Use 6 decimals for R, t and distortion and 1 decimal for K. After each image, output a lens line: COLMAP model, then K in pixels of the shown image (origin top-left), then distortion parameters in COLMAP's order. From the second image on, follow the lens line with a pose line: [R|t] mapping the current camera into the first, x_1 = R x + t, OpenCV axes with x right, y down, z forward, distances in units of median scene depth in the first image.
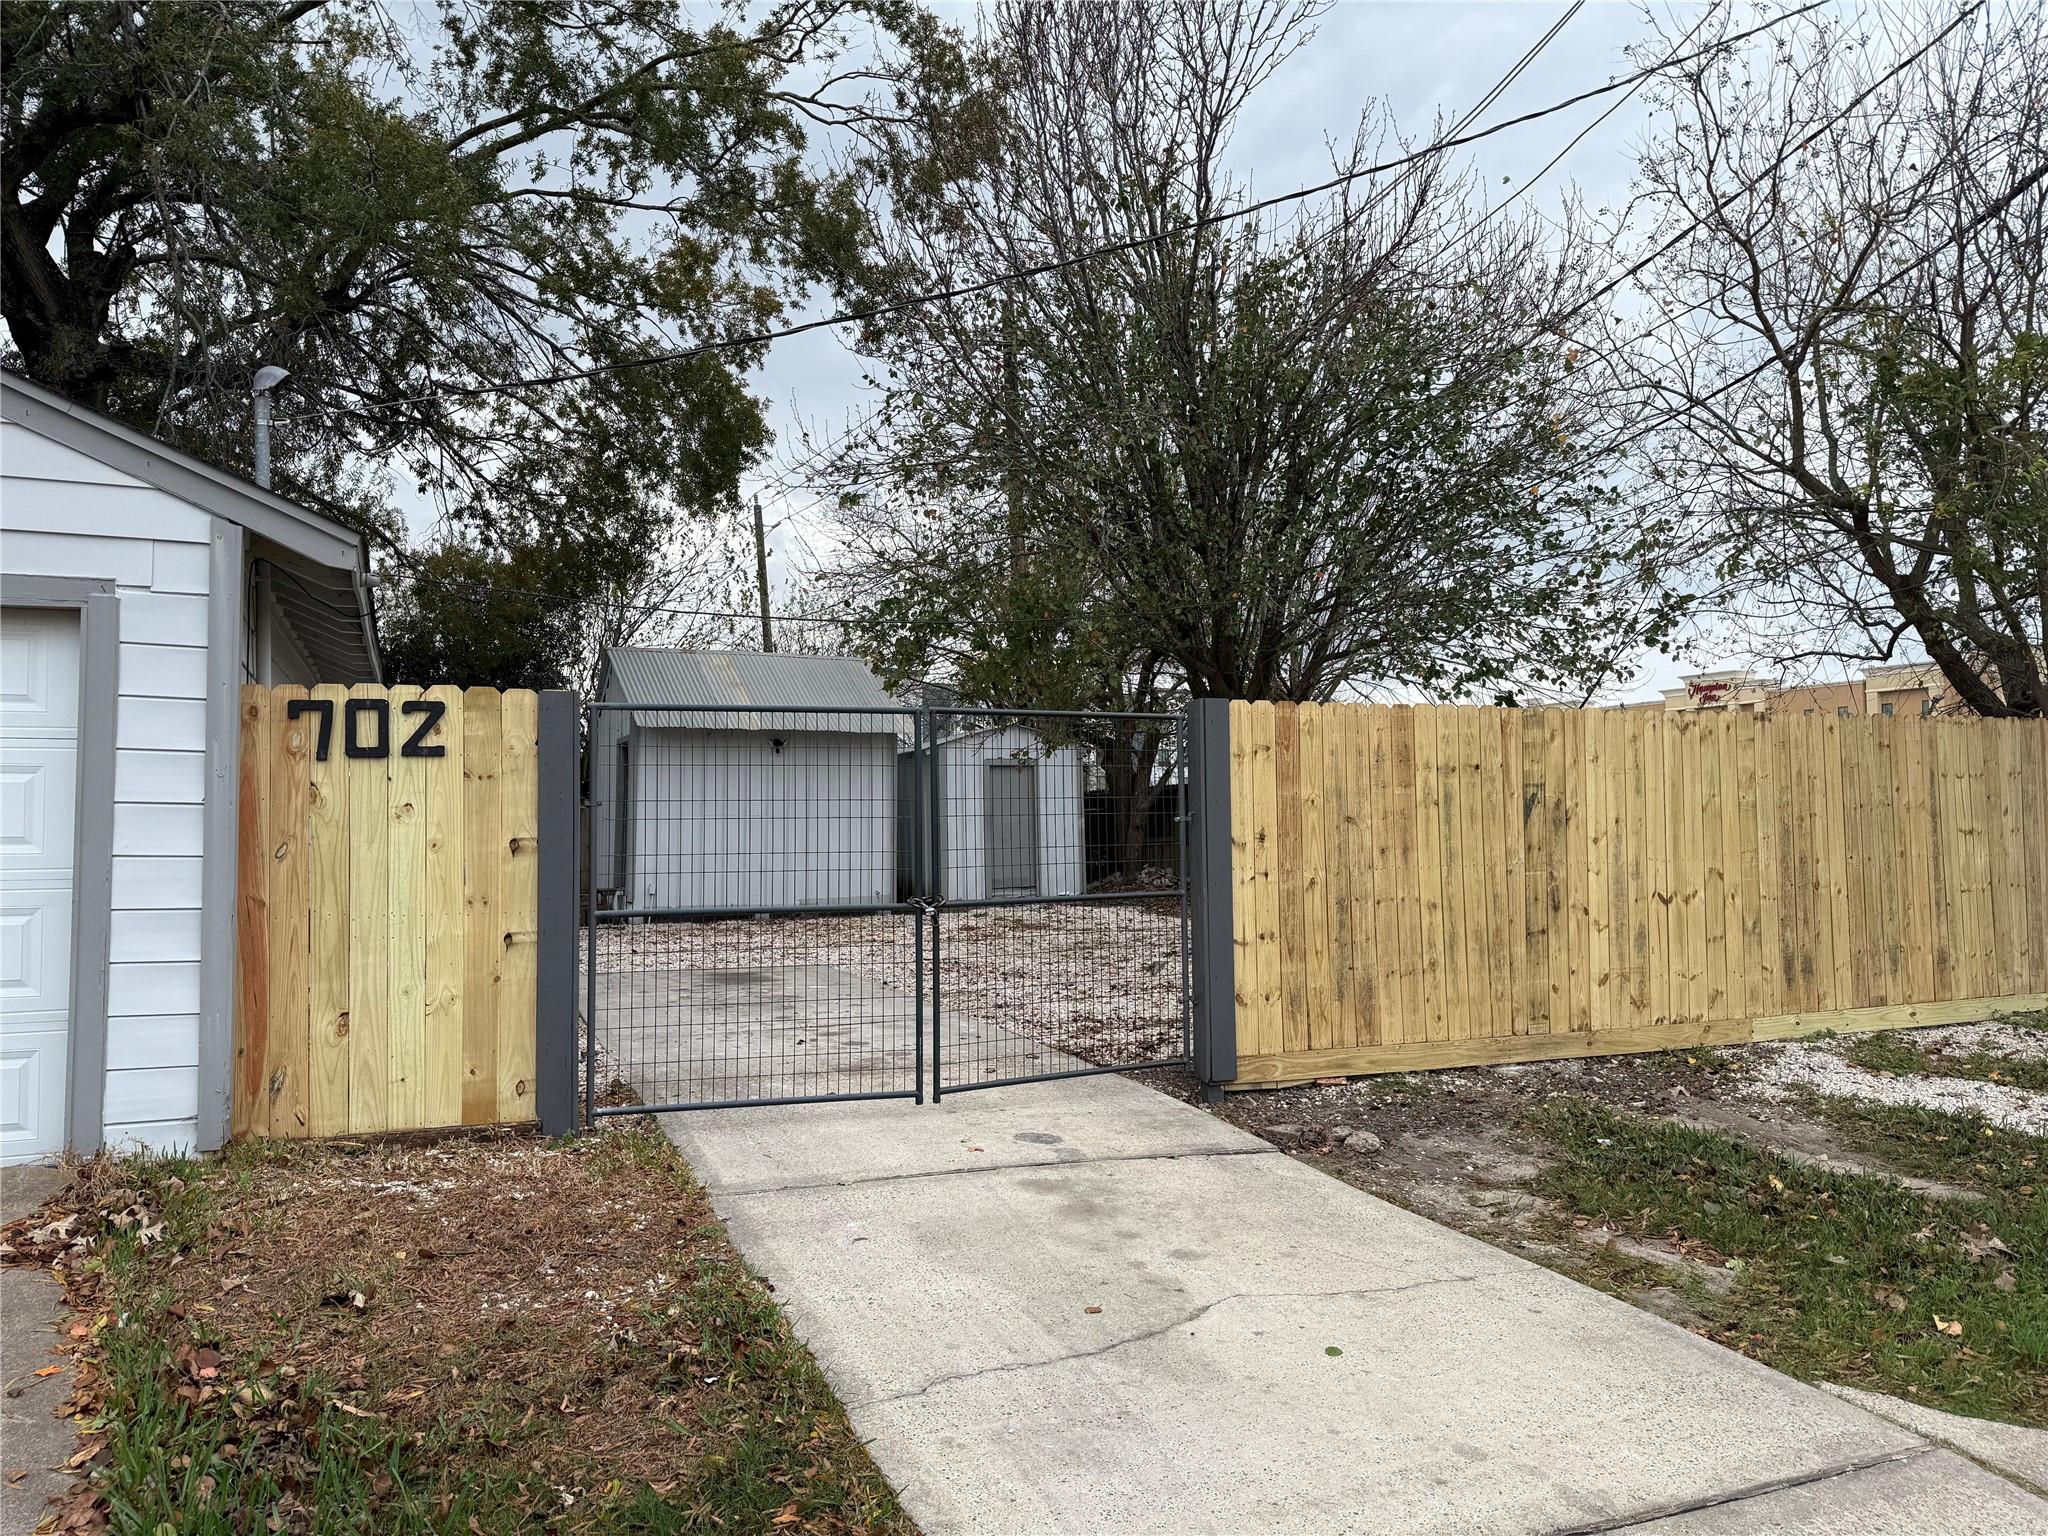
lens RADIAL K [[1428.4, 0, 1024.0], [0, 1428.4, 768.0], [0, 0, 1]] dist [0.045471, -0.041393]
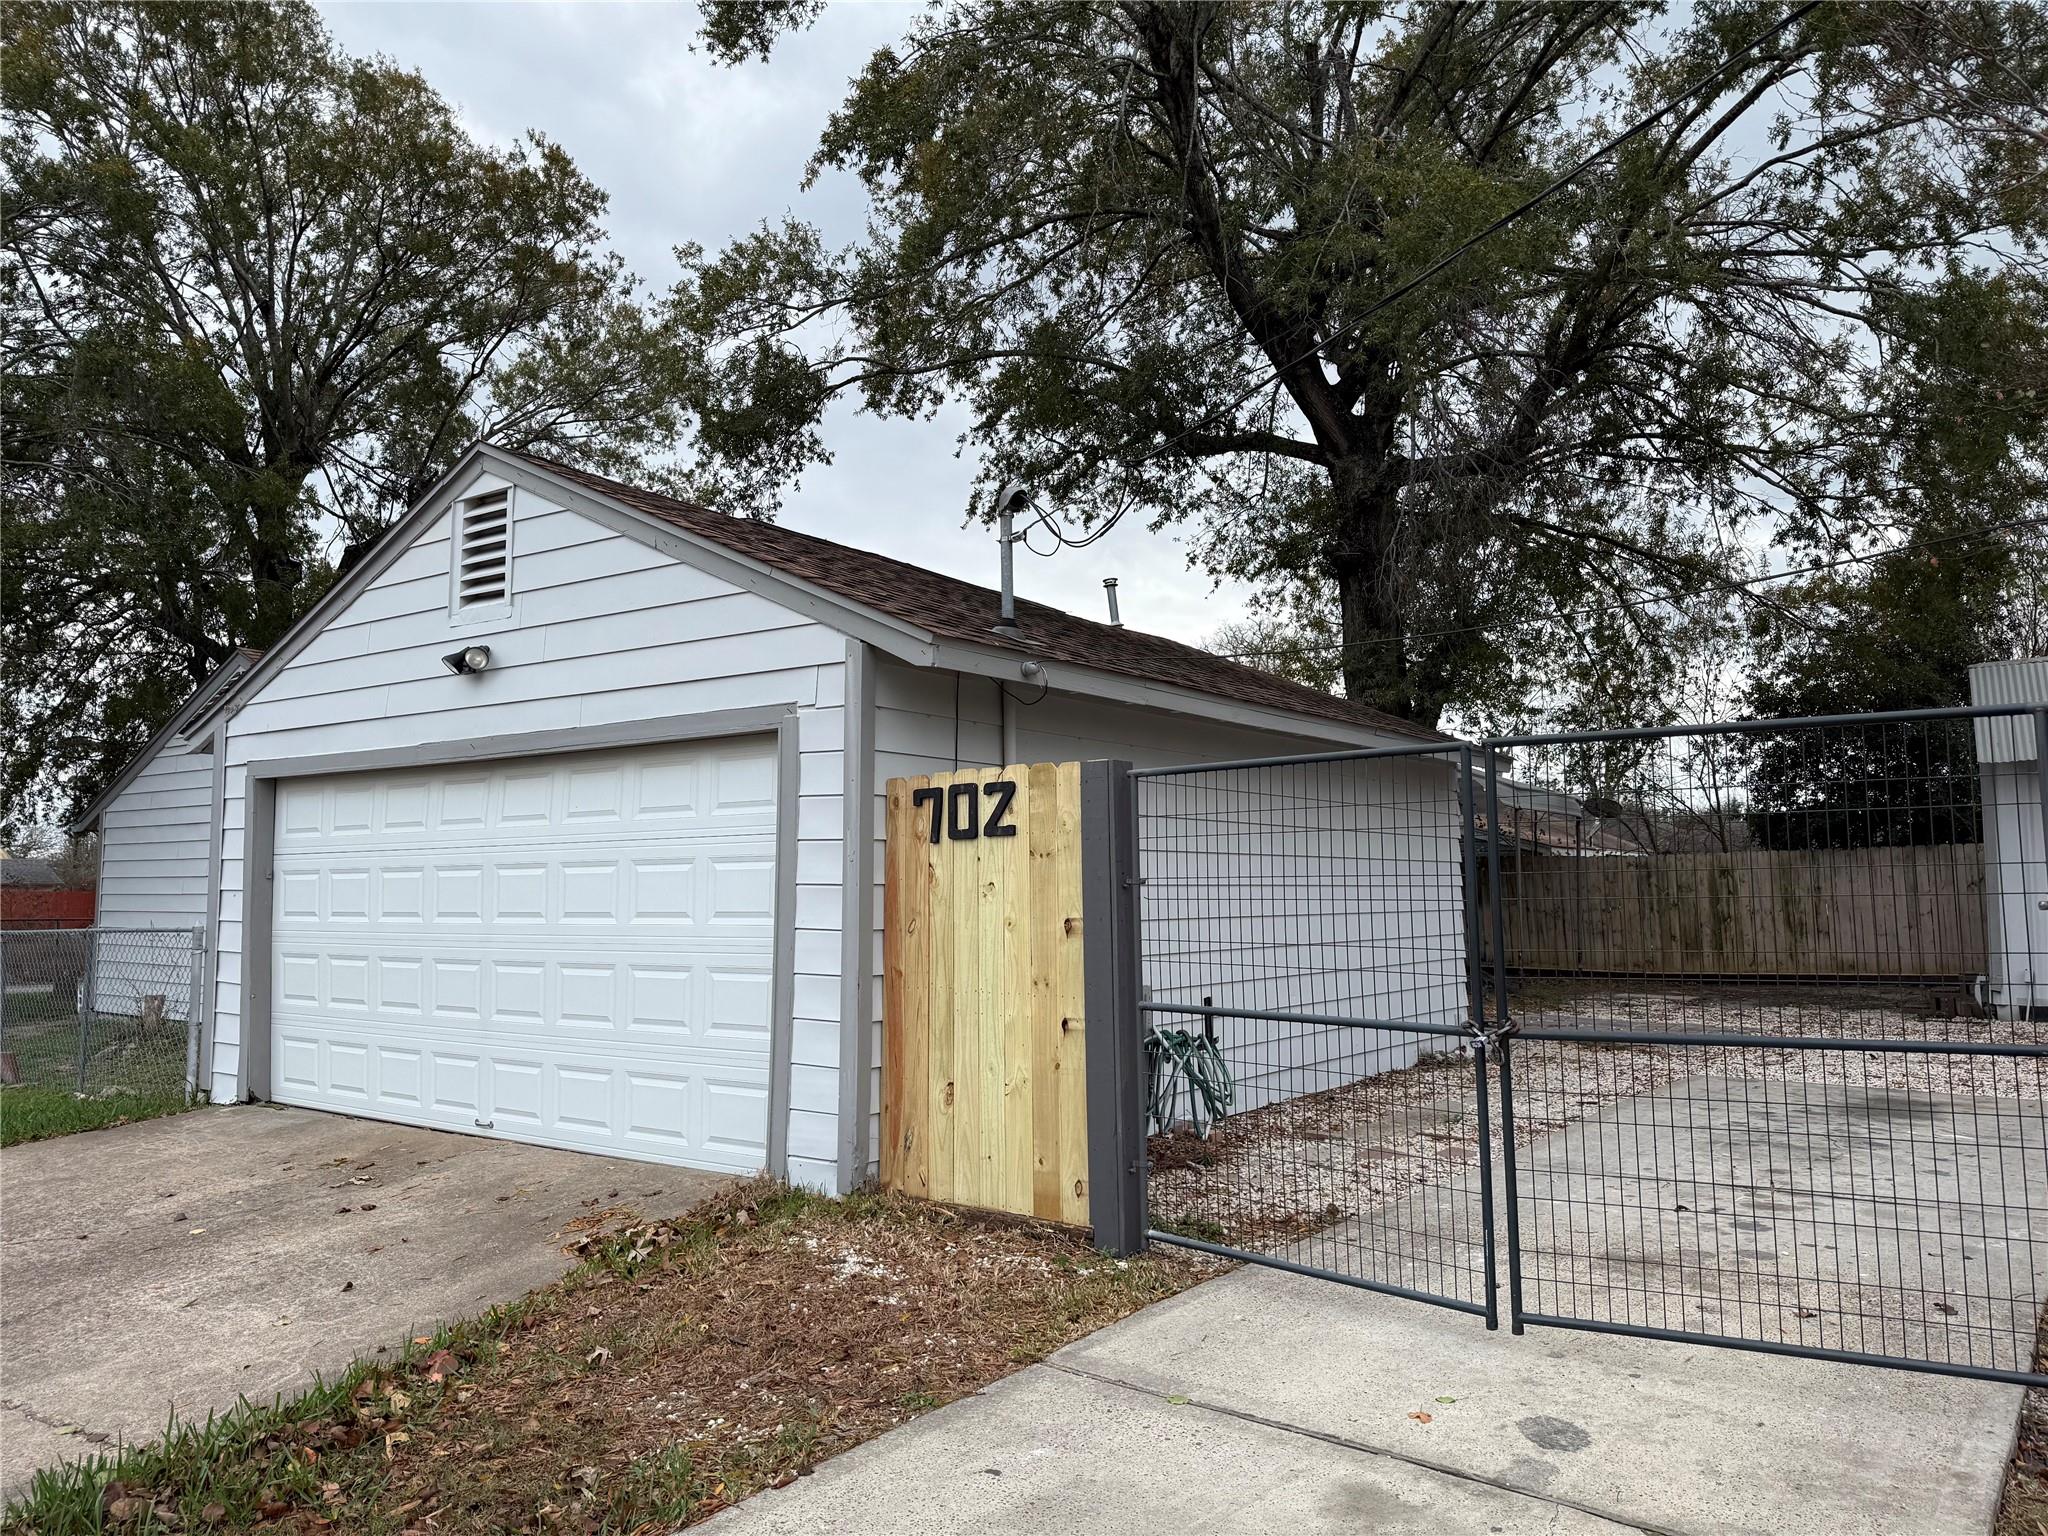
lens RADIAL K [[1429.1, 0, 1023.9], [0, 1429.1, 719.7], [0, 0, 1]] dist [0.056516, -0.044574]
pose [[0.499397, -0.100142, -0.860566, 0.478607], [0.039448, 0.994895, -0.092881, 0.004798], [0.865475, 0.012437, 0.500798, 0.510808]]
